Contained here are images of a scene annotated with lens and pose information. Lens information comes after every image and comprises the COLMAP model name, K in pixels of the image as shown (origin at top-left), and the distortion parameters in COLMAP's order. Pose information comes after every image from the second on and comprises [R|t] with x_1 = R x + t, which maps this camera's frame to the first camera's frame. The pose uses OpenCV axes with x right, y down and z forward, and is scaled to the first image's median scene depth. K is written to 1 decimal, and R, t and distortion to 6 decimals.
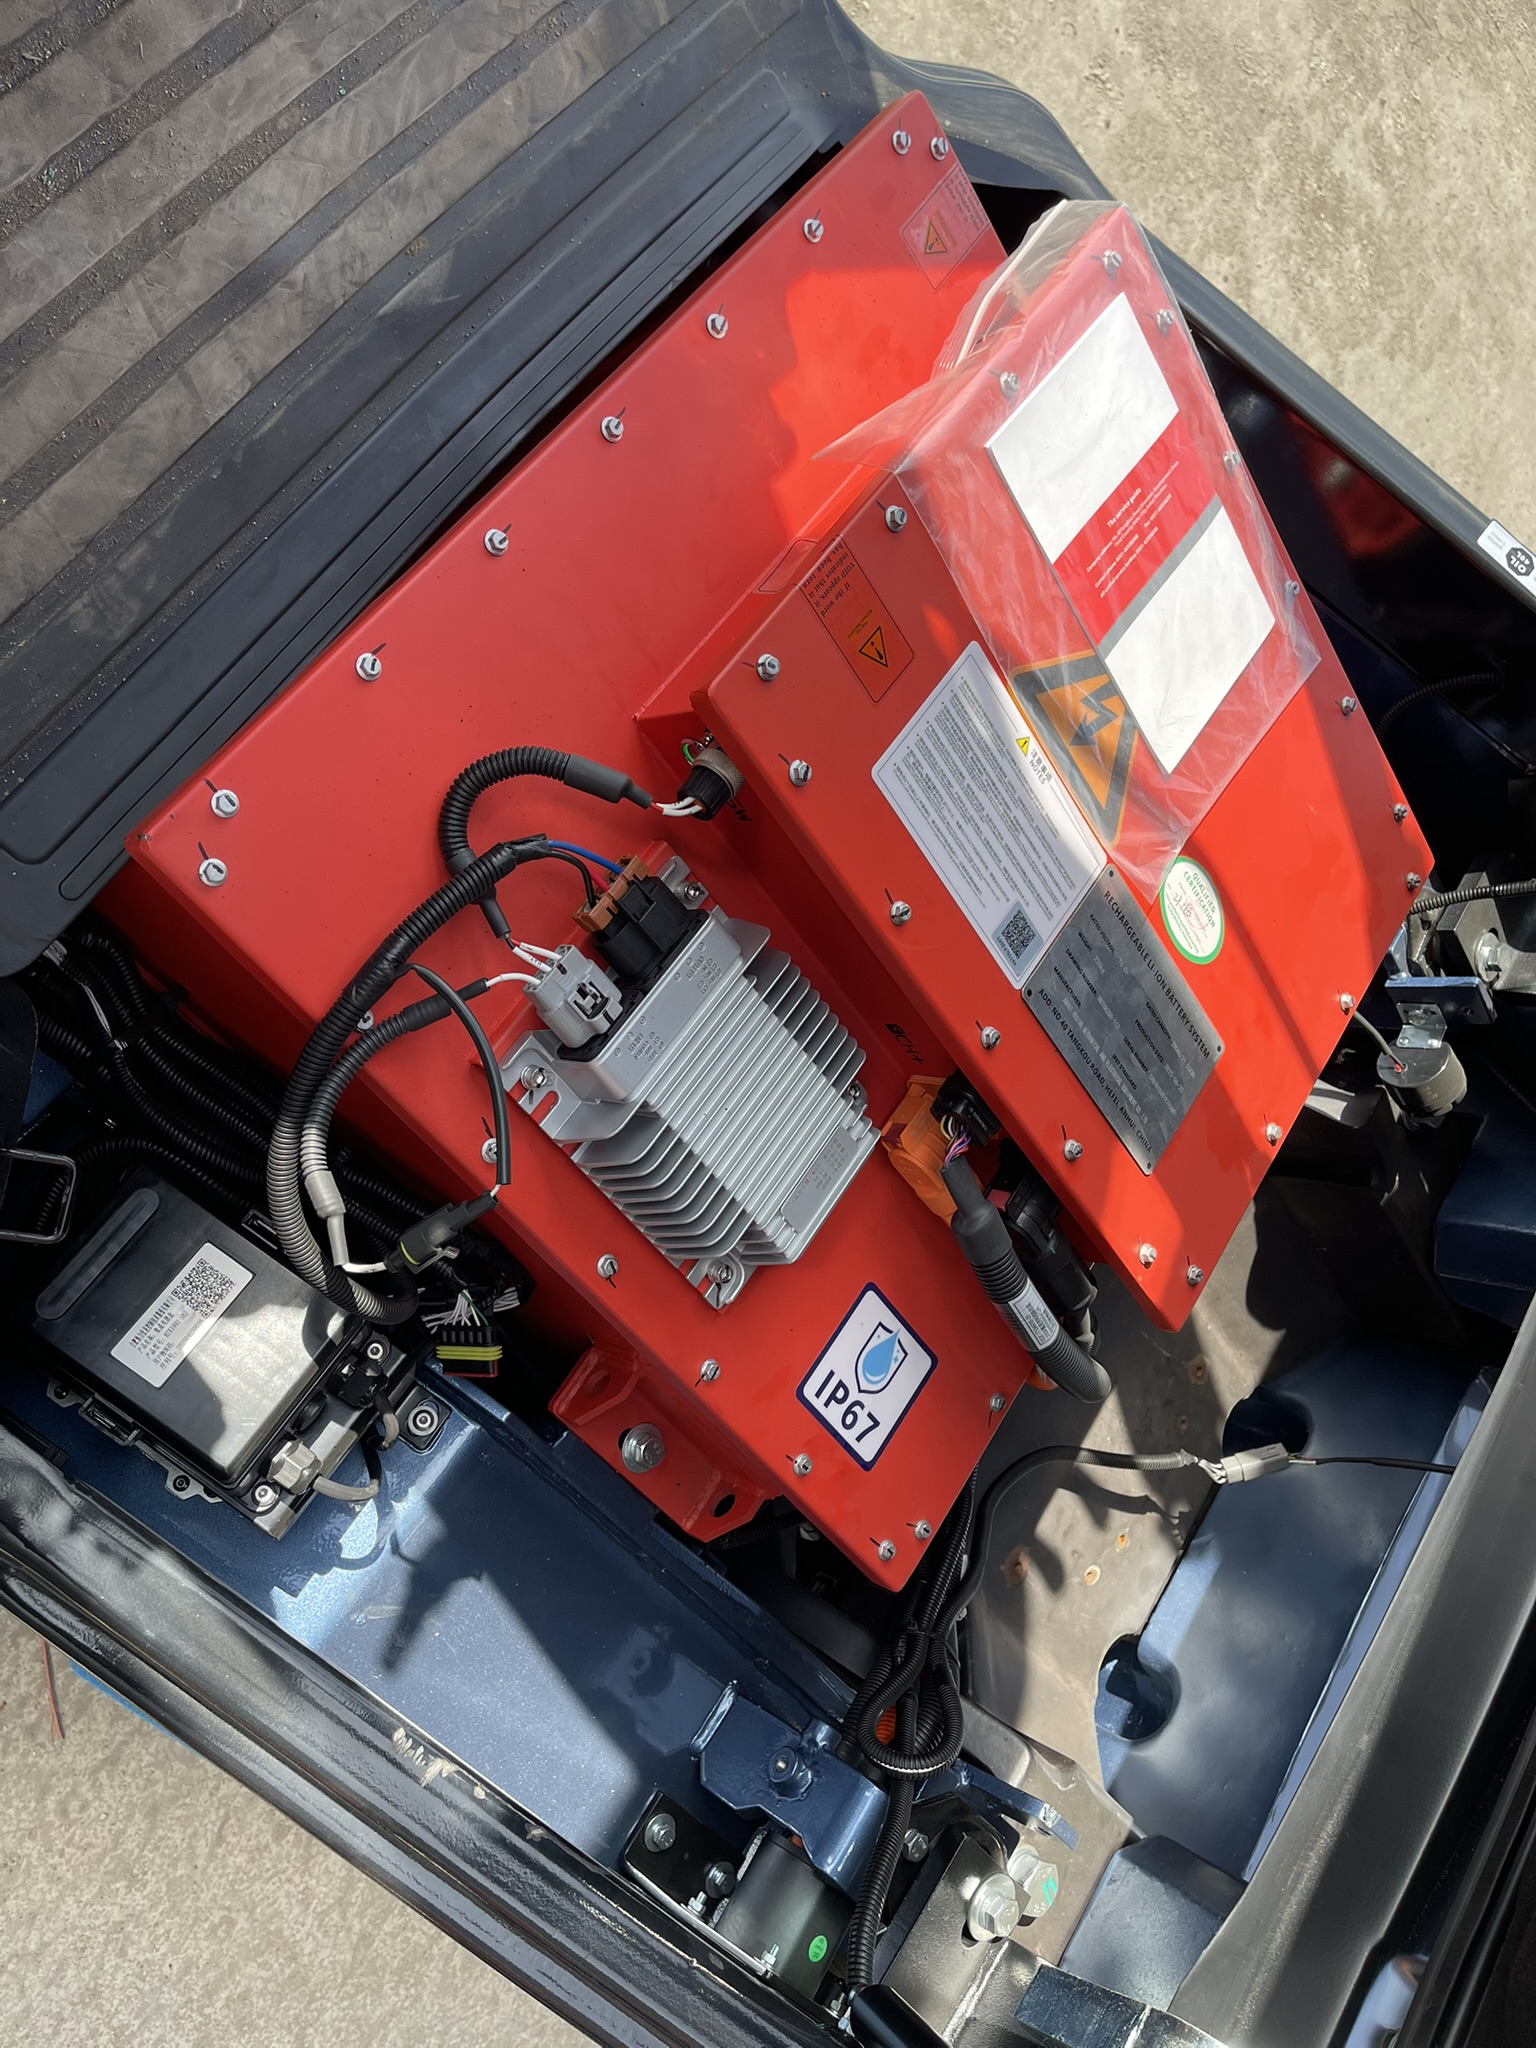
lens RADIAL K [[1574.8, 0, 768.0], [0, 1574.8, 1024.0], [0, 0, 1]] dist [0.078376, -0.123949]
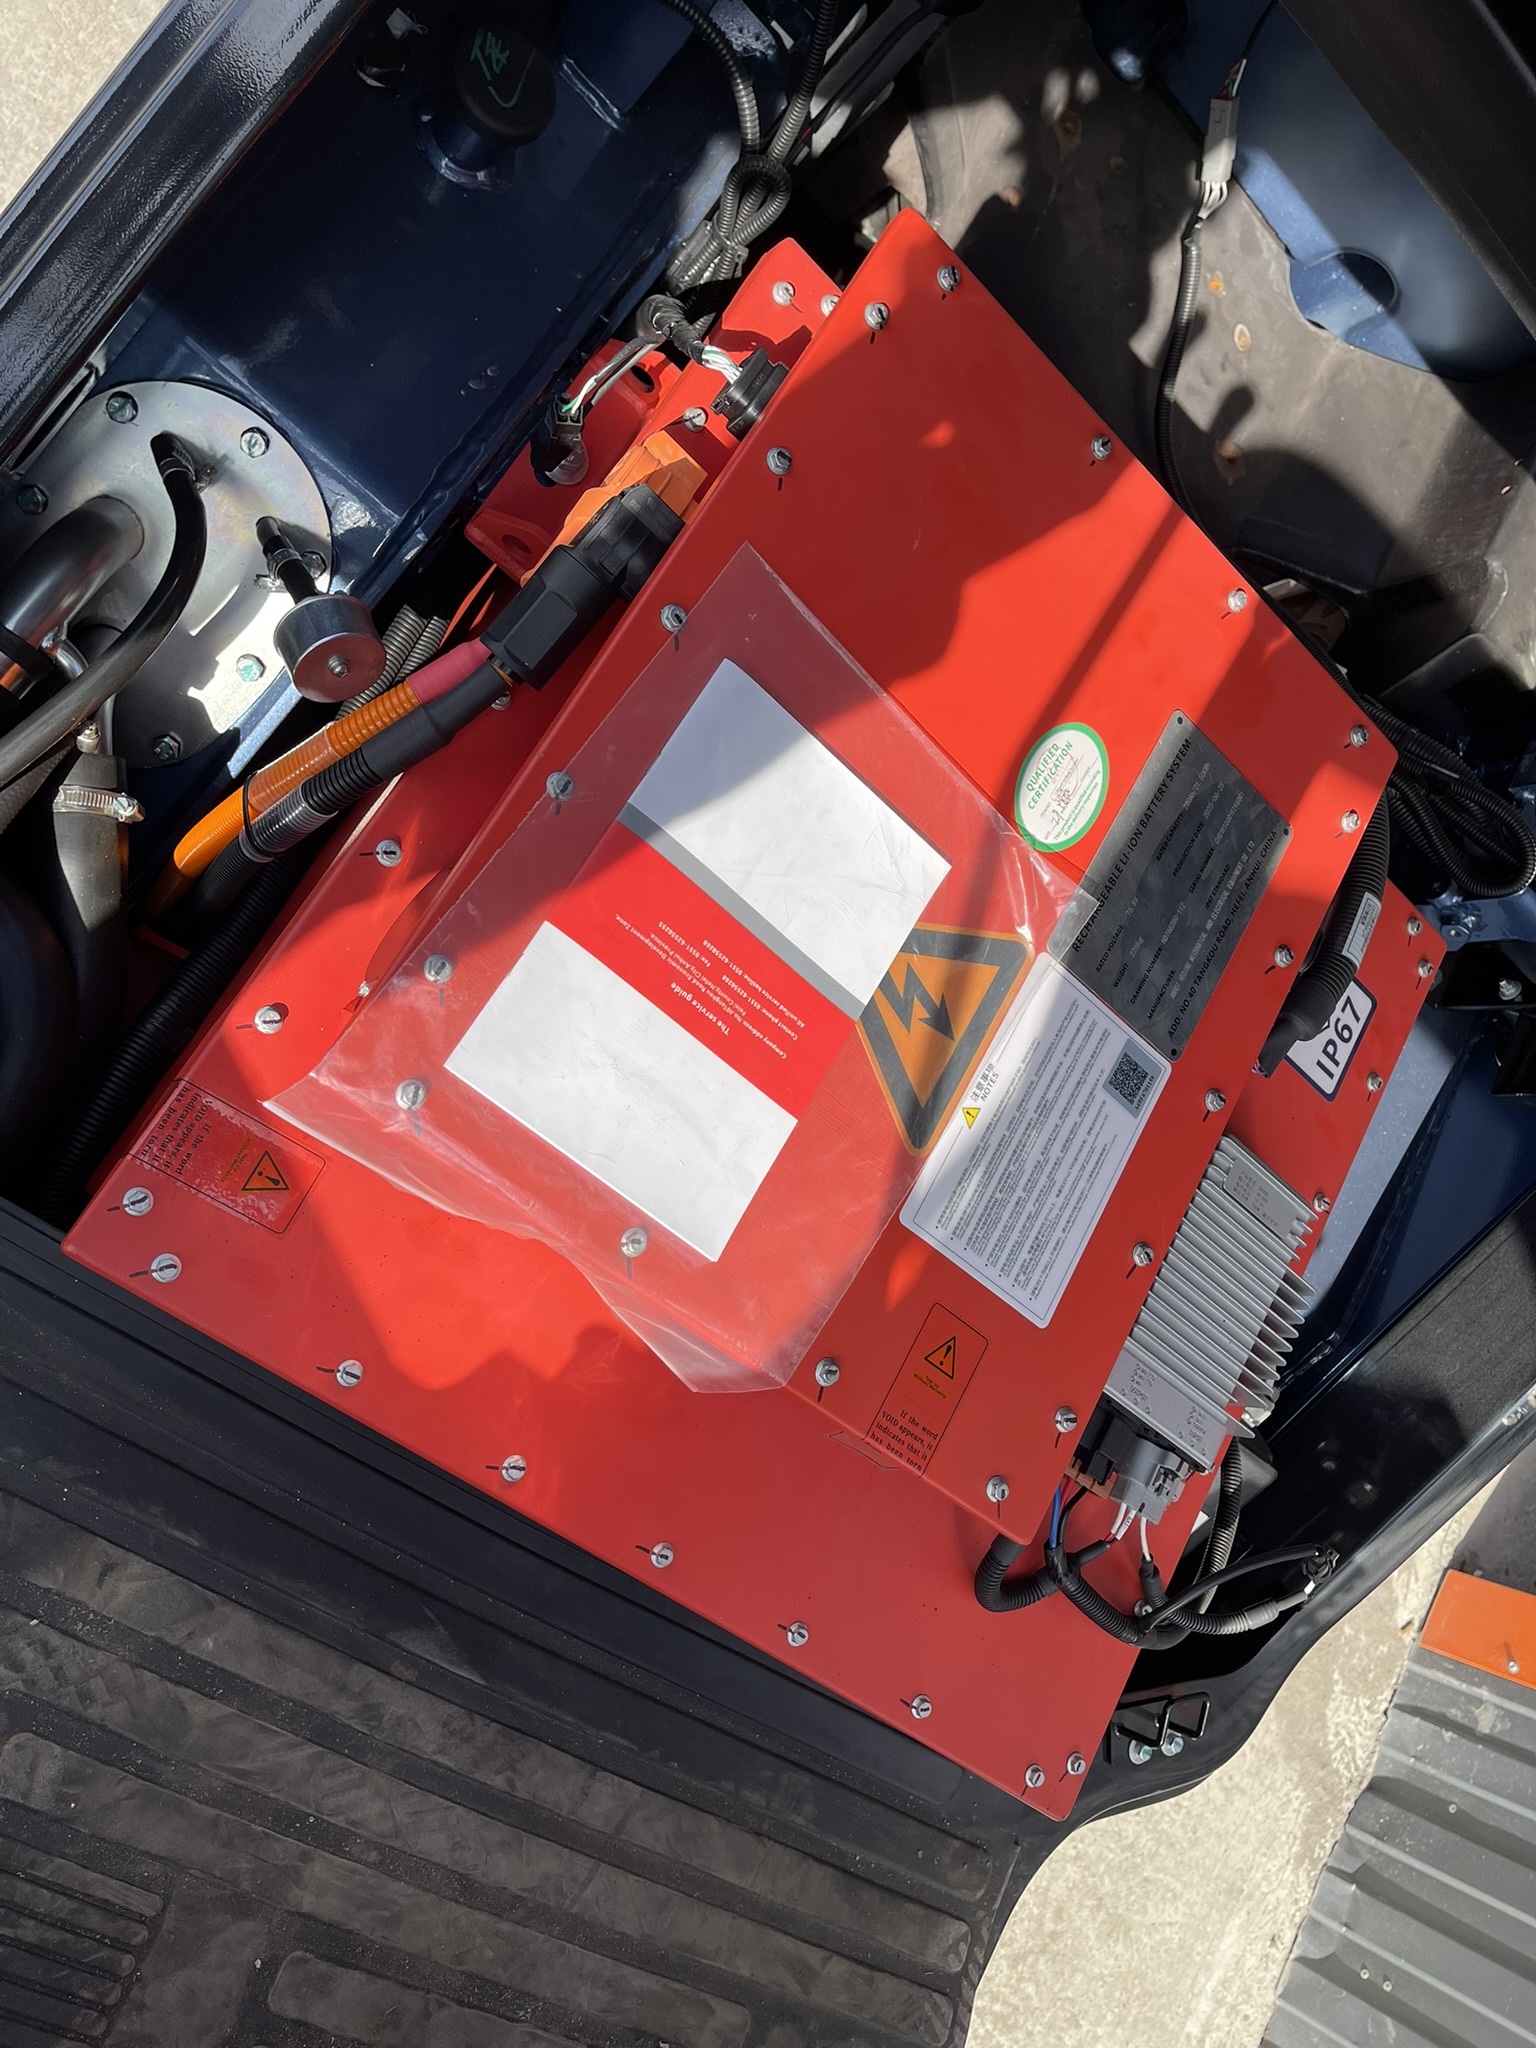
lens RADIAL K [[1552.7, 0, 768.0], [0, 1552.7, 1024.0], [0, 0, 1]] dist [0.102254, -0.145902]
pose [[0.180566, -0.780886, -0.598007, 0.725072], [0.877503, -0.146738, 0.456571, -0.688218], [-0.444280, -0.607194, 0.658734, 0.513013]]
